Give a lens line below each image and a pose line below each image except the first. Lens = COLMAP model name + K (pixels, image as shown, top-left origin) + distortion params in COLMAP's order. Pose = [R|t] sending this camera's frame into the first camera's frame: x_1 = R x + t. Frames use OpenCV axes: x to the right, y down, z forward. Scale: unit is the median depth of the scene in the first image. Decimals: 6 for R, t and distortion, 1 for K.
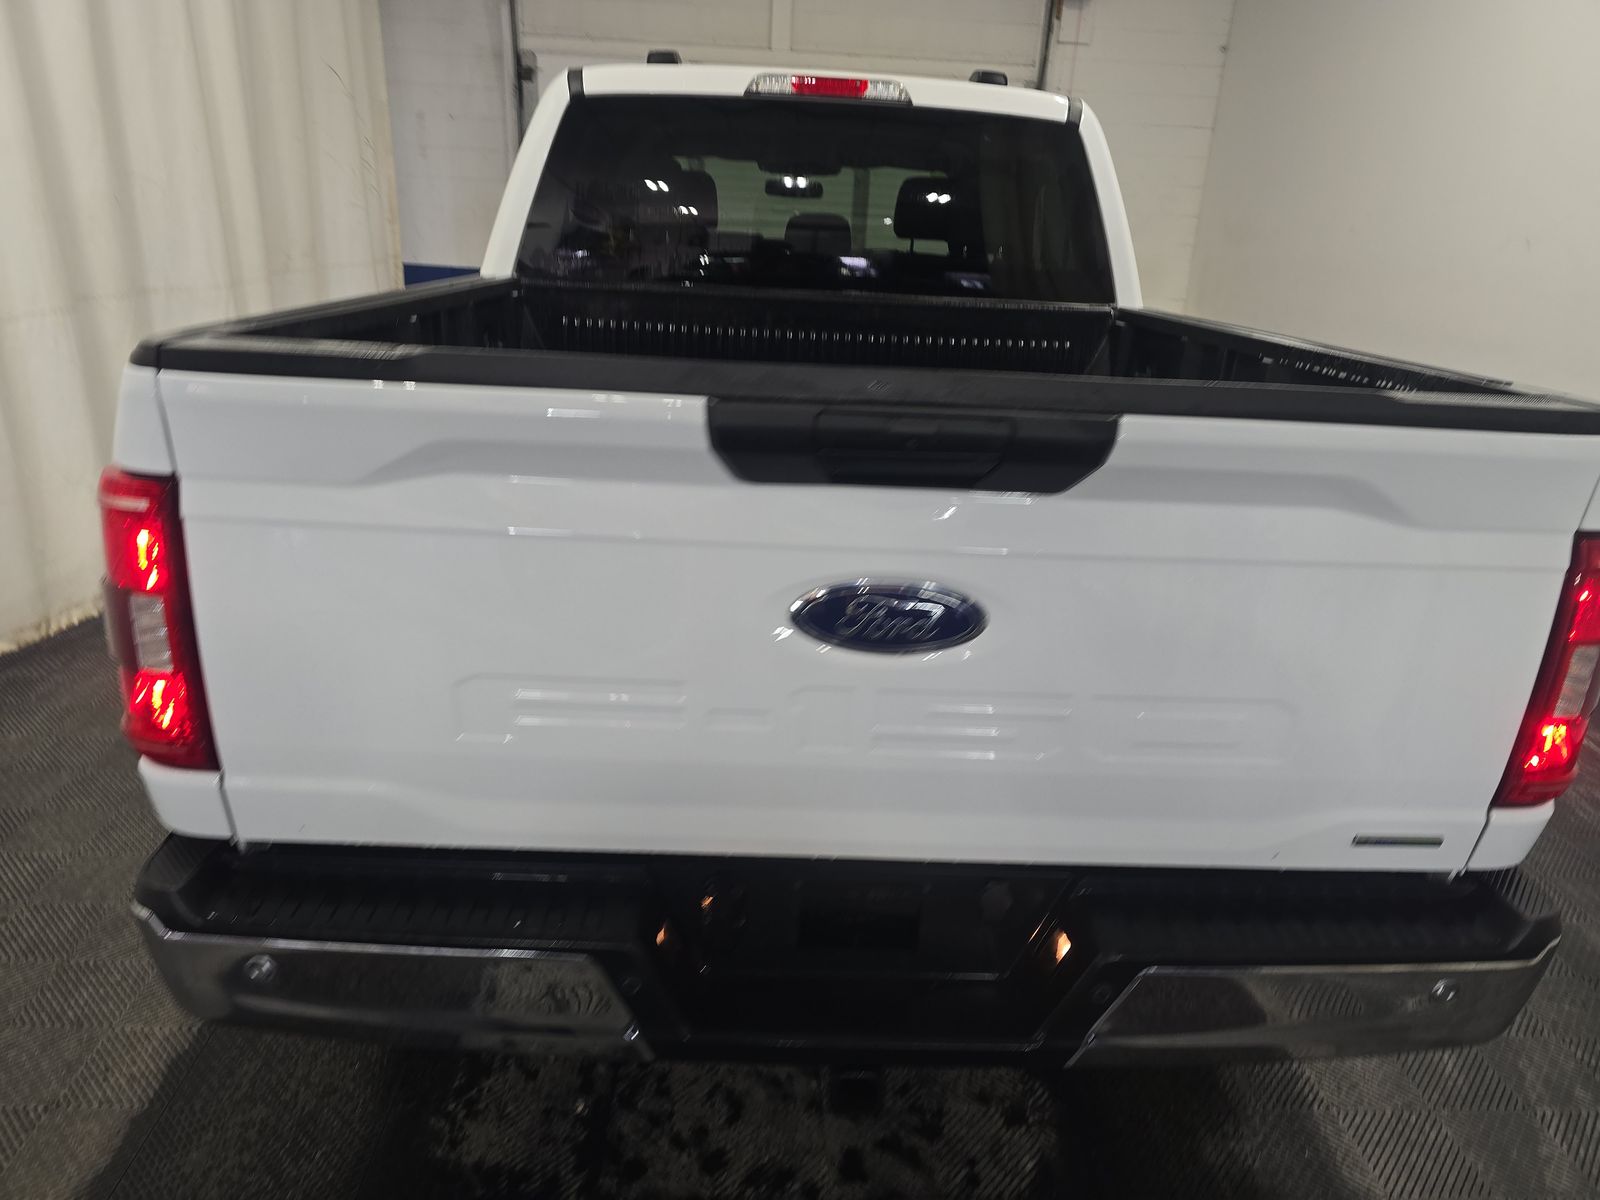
lens RADIAL K [[1066.3, 0, 792.7], [0, 1066.3, 603.6], [0, 0, 1]] dist [0.076732, -0.082627]
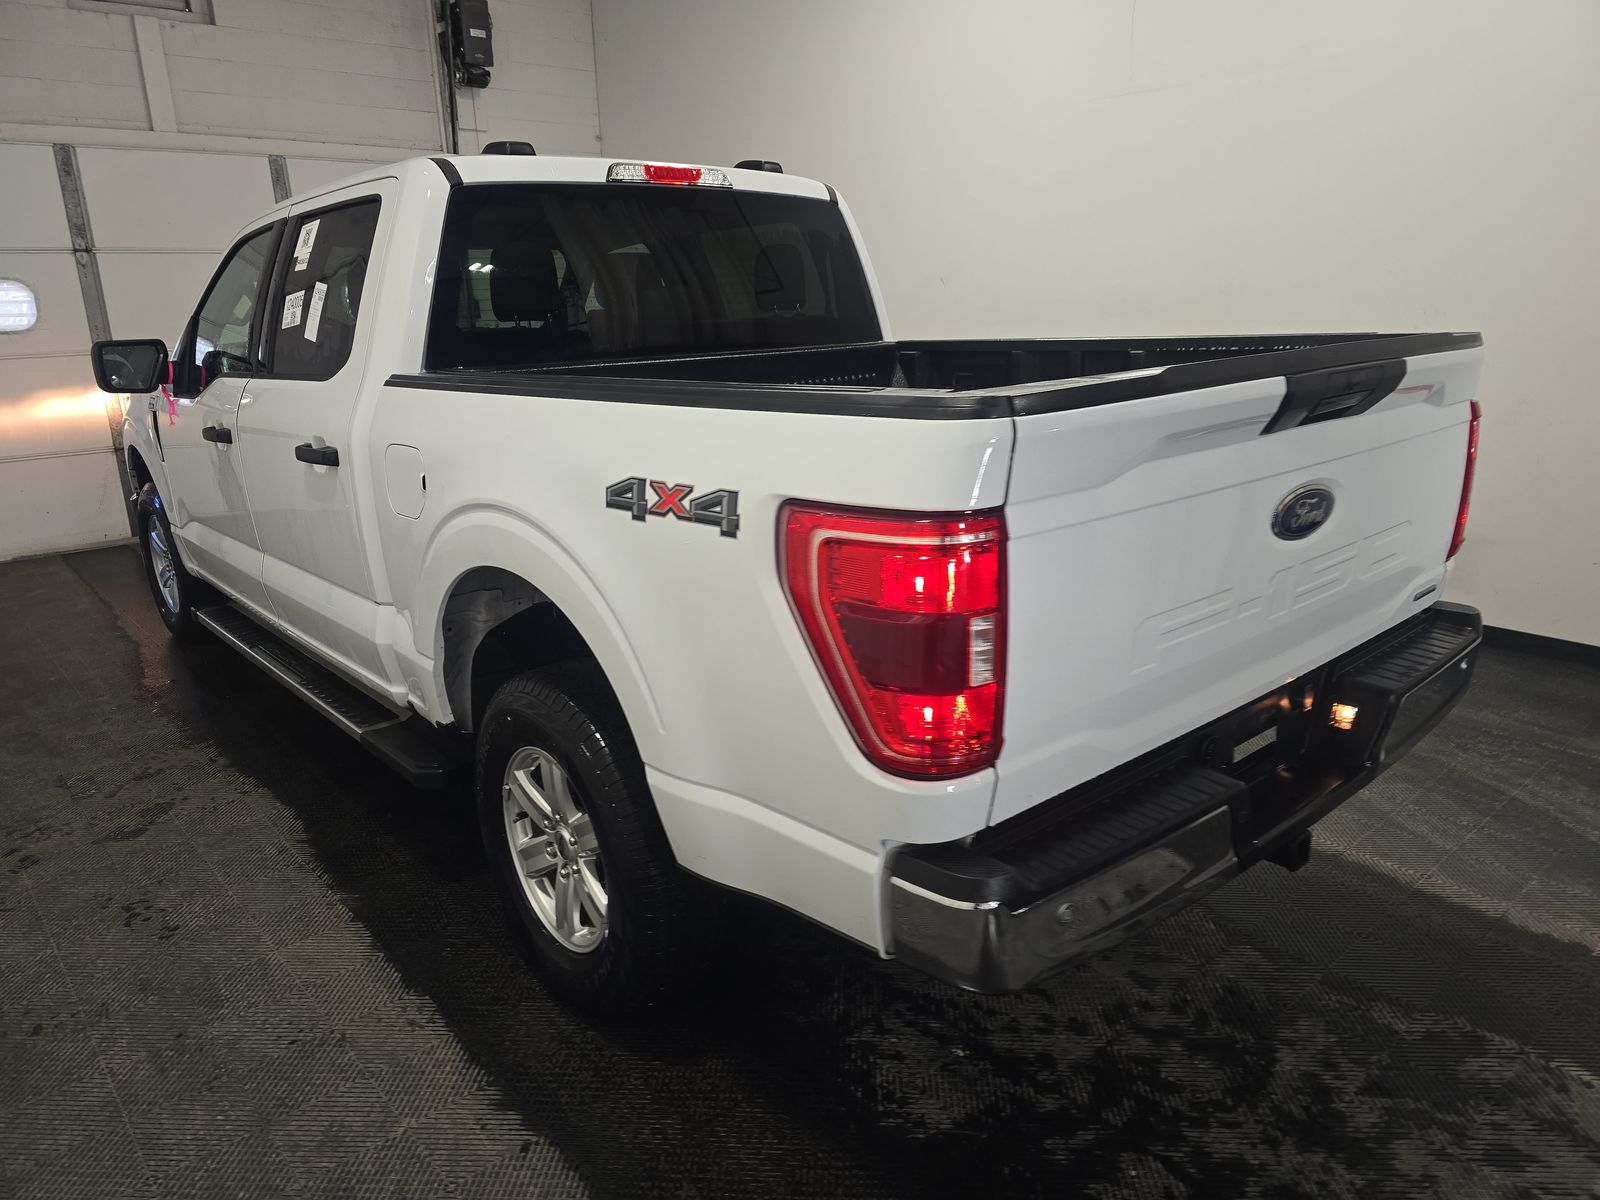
lens RADIAL K [[1066.3, 0, 792.7], [0, 1066.3, 603.6], [0, 0, 1]] dist [0.076732, -0.082627]
pose [[0.778690, -0.242161, 0.578792, -0.624771], [0.277609, 0.960278, 0.028283, -0.047743], [-0.562650, 0.138654, 0.814985, 0.078993]]
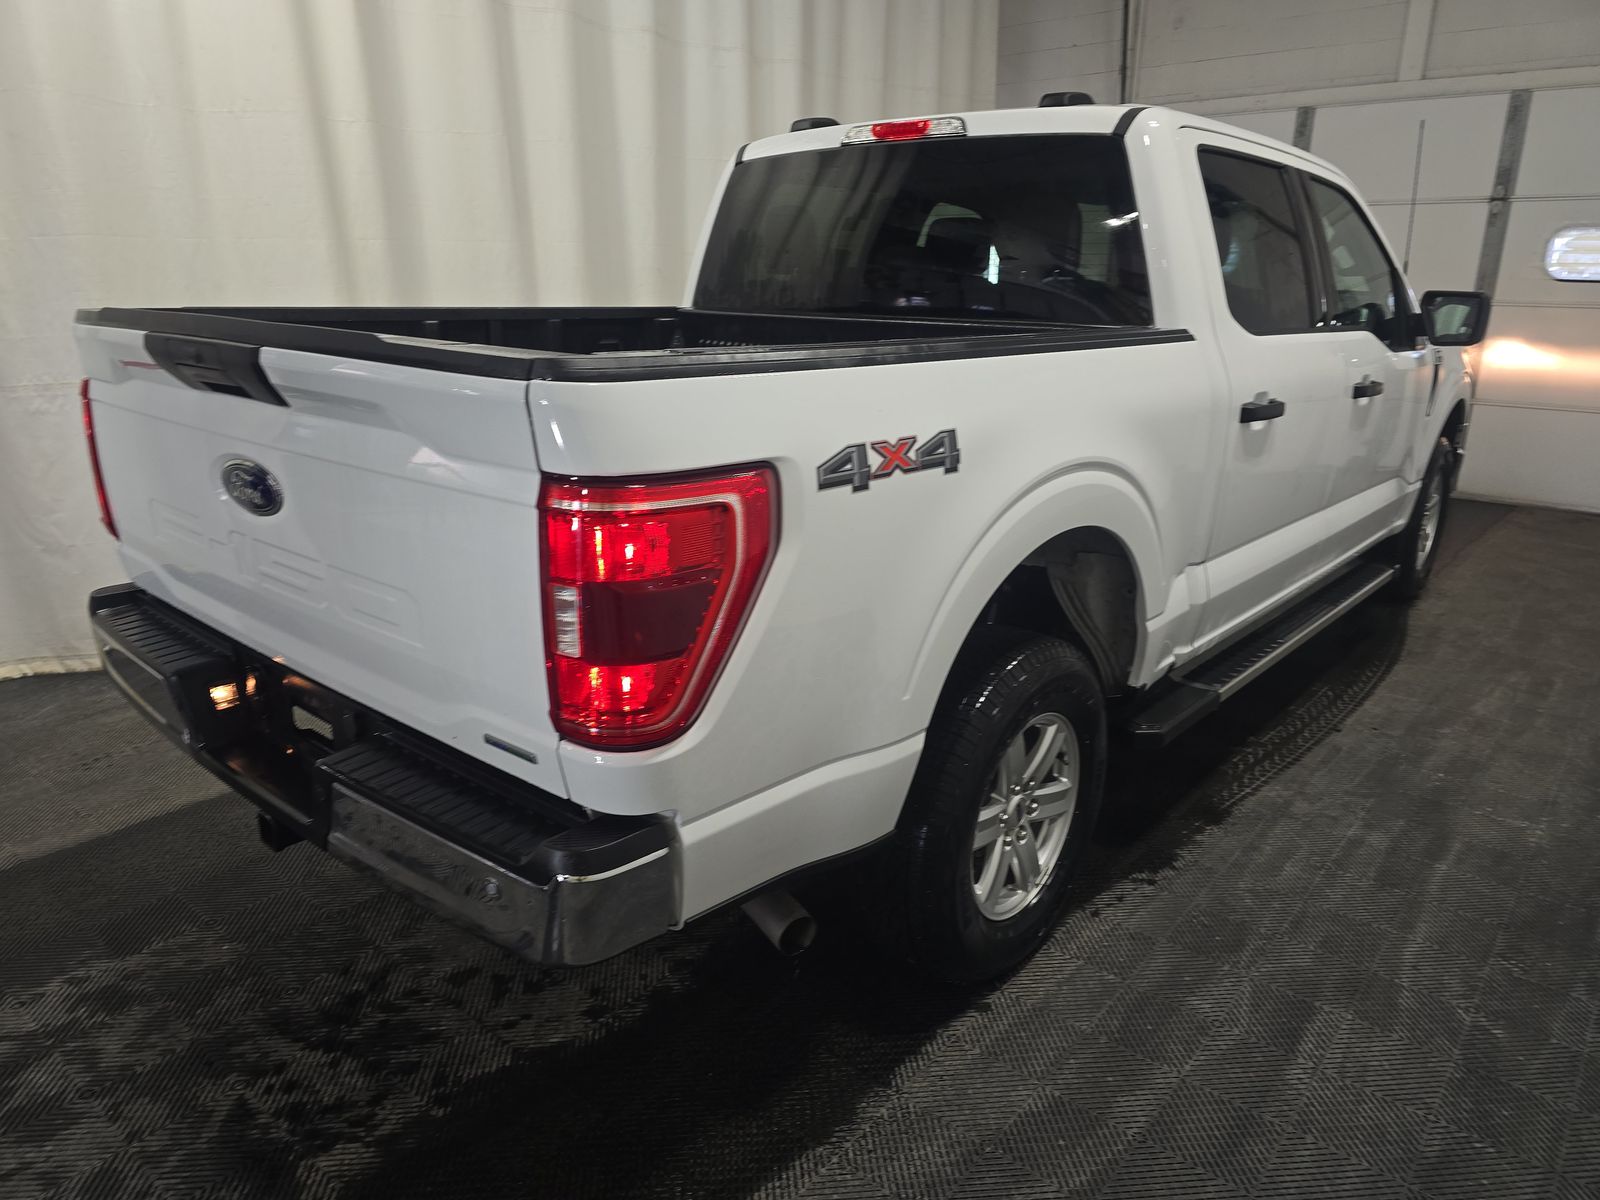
lens RADIAL K [[1090.5, 0, 749.8], [0, 1090.5, 587.4], [0, 0, 1]] dist [-0.005891, 0.004098]
pose [[0.720190, 0.153575, -0.676566, 0.736048], [-0.209102, 0.977894, -0.000611, 0.003389], [0.661516, 0.141911, 0.736382, 0.159025]]
